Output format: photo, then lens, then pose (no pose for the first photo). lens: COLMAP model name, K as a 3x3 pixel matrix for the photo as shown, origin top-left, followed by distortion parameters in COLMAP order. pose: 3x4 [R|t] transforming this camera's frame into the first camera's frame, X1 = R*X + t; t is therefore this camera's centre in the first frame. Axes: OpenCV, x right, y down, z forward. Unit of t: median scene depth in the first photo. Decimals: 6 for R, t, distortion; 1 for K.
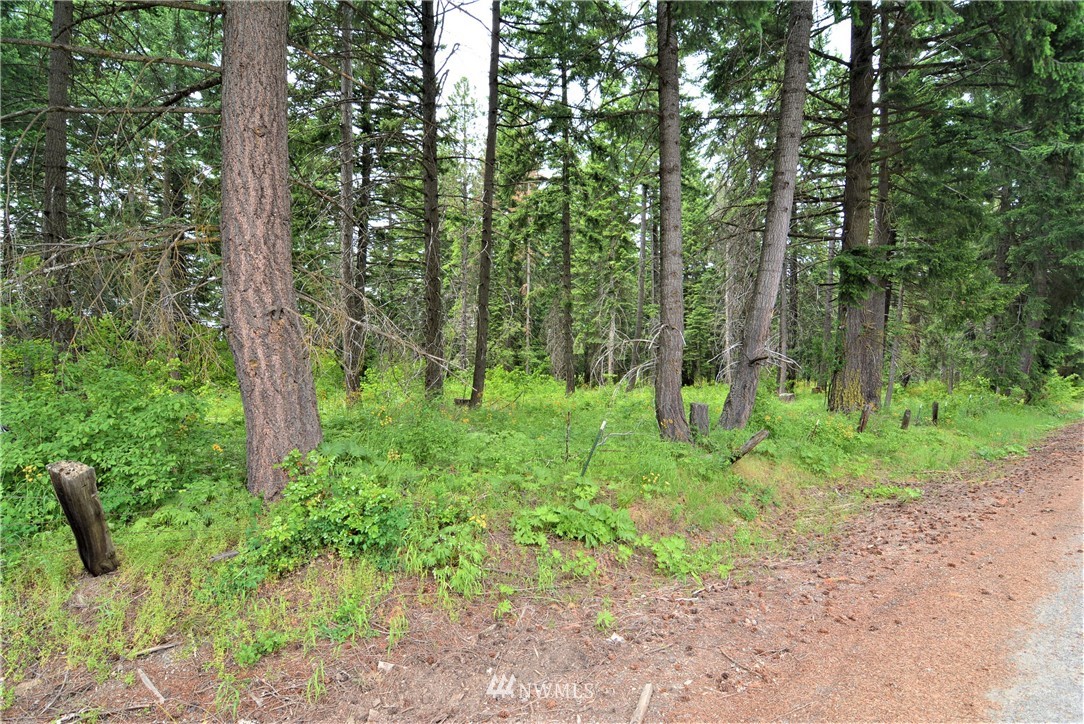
lens RADIAL K [[494.7, 0, 542.0], [0, 494.7, 362.0], [0, 0, 1]] dist [0.000185, 0.000000]
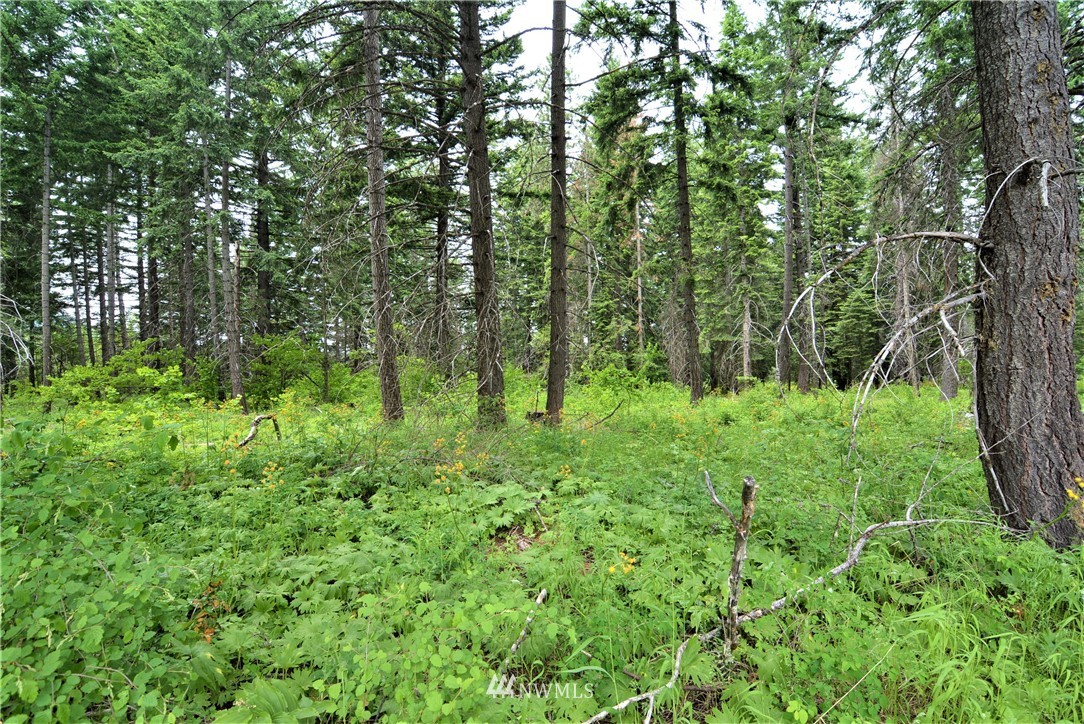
lens RADIAL K [[499.5, 0, 542.0], [0, 499.5, 362.0], [0, 0, 1]] dist [-0.057919, -0.000080]
pose [[0.972316, -0.032306, -0.231426, 0.003607], [0.027353, 0.999324, -0.024582, 0.010852], [0.232064, 0.017571, 0.972542, 0.155128]]
